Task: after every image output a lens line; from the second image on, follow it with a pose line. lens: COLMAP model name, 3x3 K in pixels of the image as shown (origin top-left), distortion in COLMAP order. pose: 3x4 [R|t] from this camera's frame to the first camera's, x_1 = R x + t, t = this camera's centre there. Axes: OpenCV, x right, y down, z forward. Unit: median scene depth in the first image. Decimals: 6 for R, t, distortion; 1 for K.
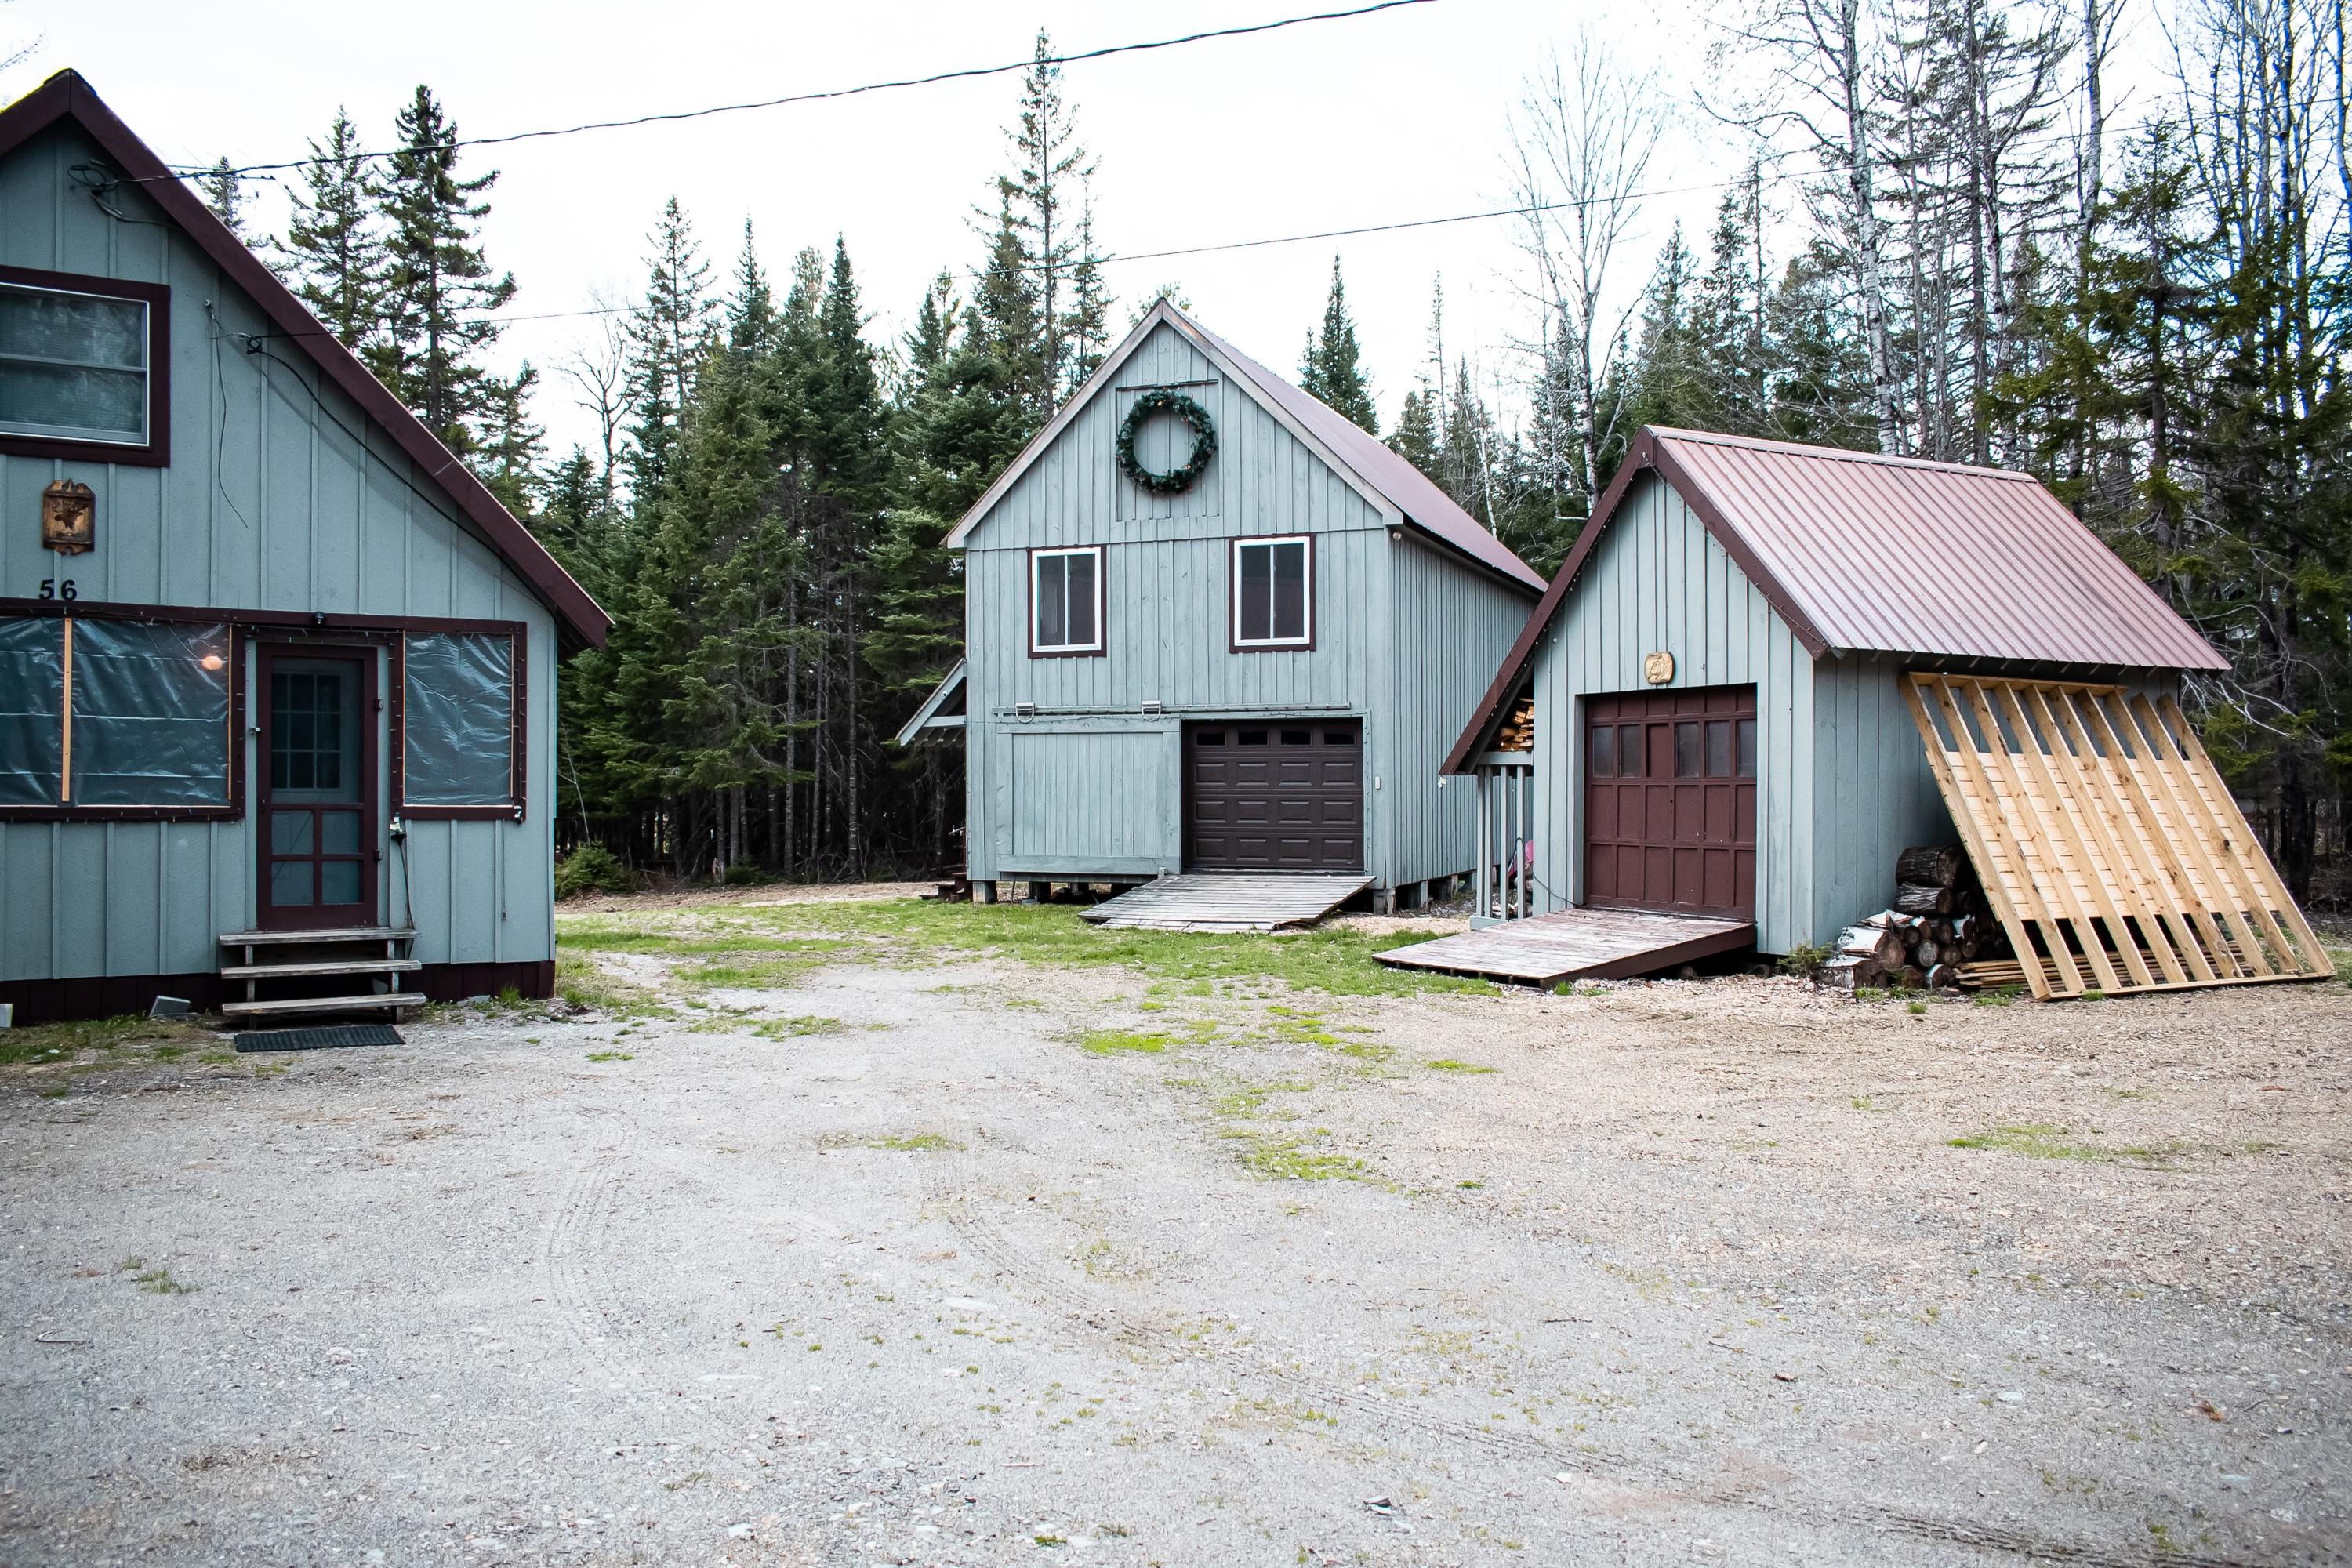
lens RADIAL K [[1806.9, 0, 1176.0], [0, 1806.9, 784.0], [0, 0, 1]] dist [0.005469, 0.003295]
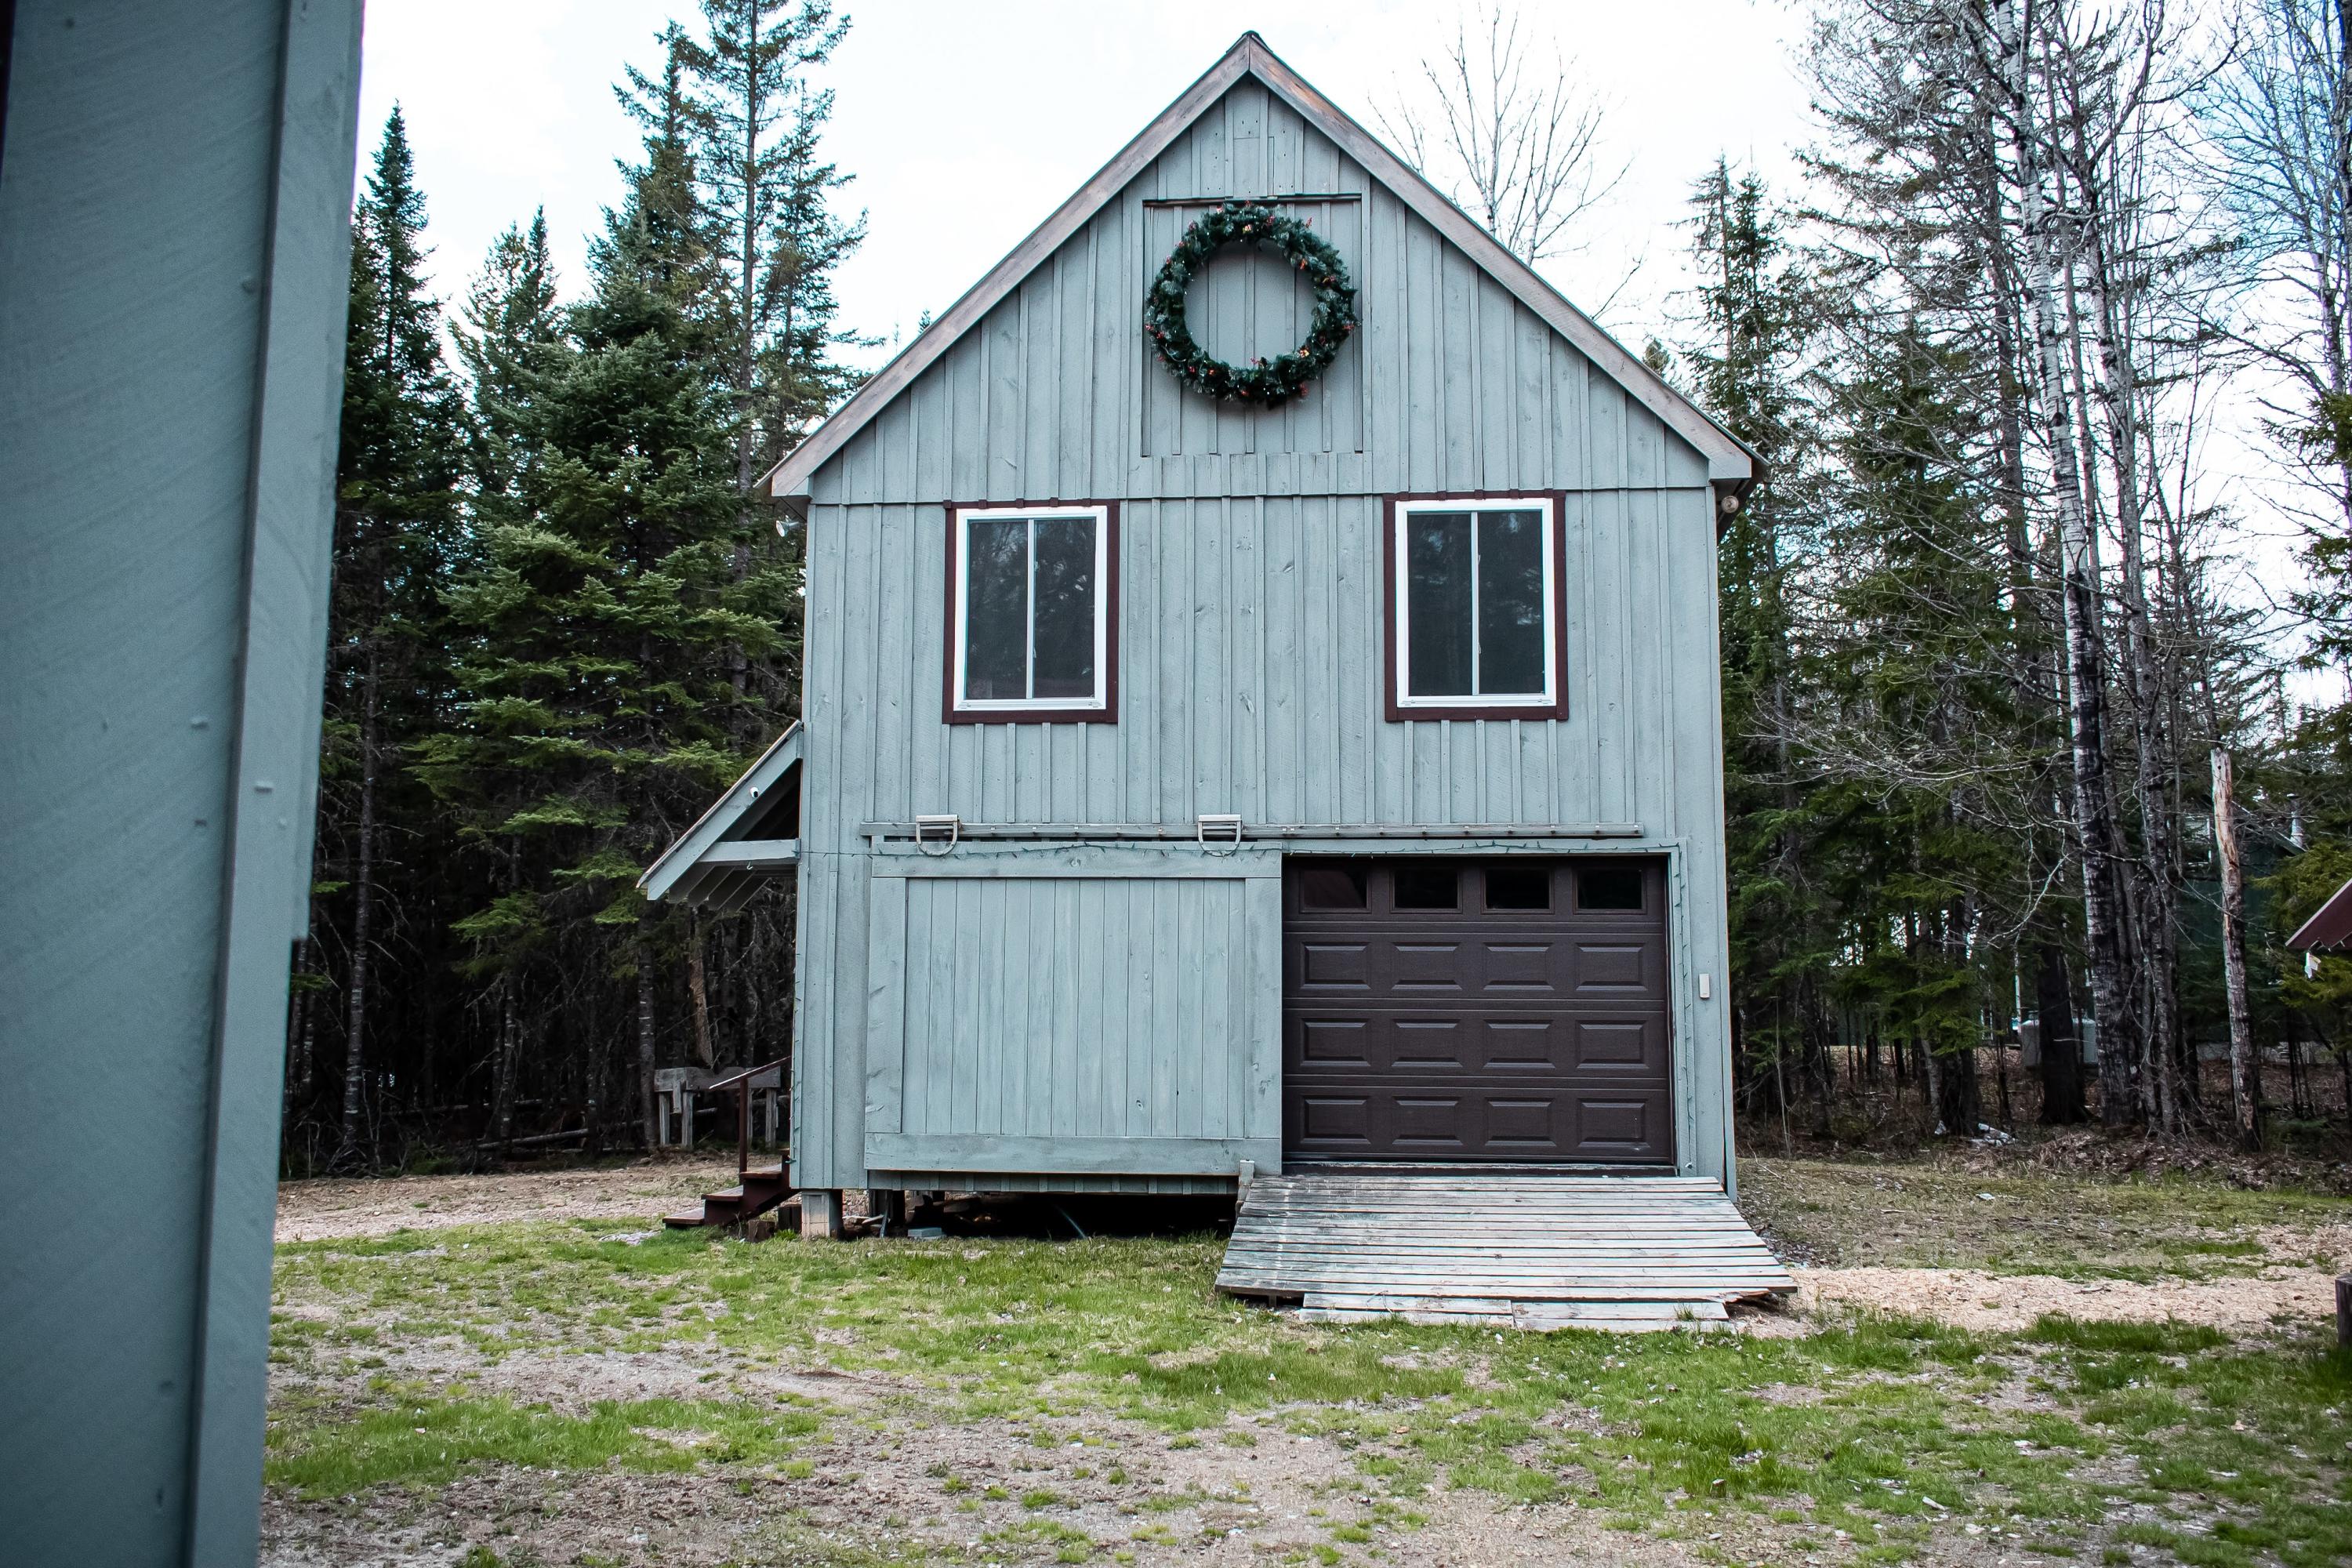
lens RADIAL K [[2029.3, 0, 1176.0], [0, 2029.3, 784.0], [0, 0, 1]] dist [-0.012549, -0.004603]
pose [[0.961334, 0.039919, 0.272478, -0.201109], [-0.007170, 0.992731, -0.120140, 0.013646], [-0.275293, 0.113540, 0.954632, 0.550212]]
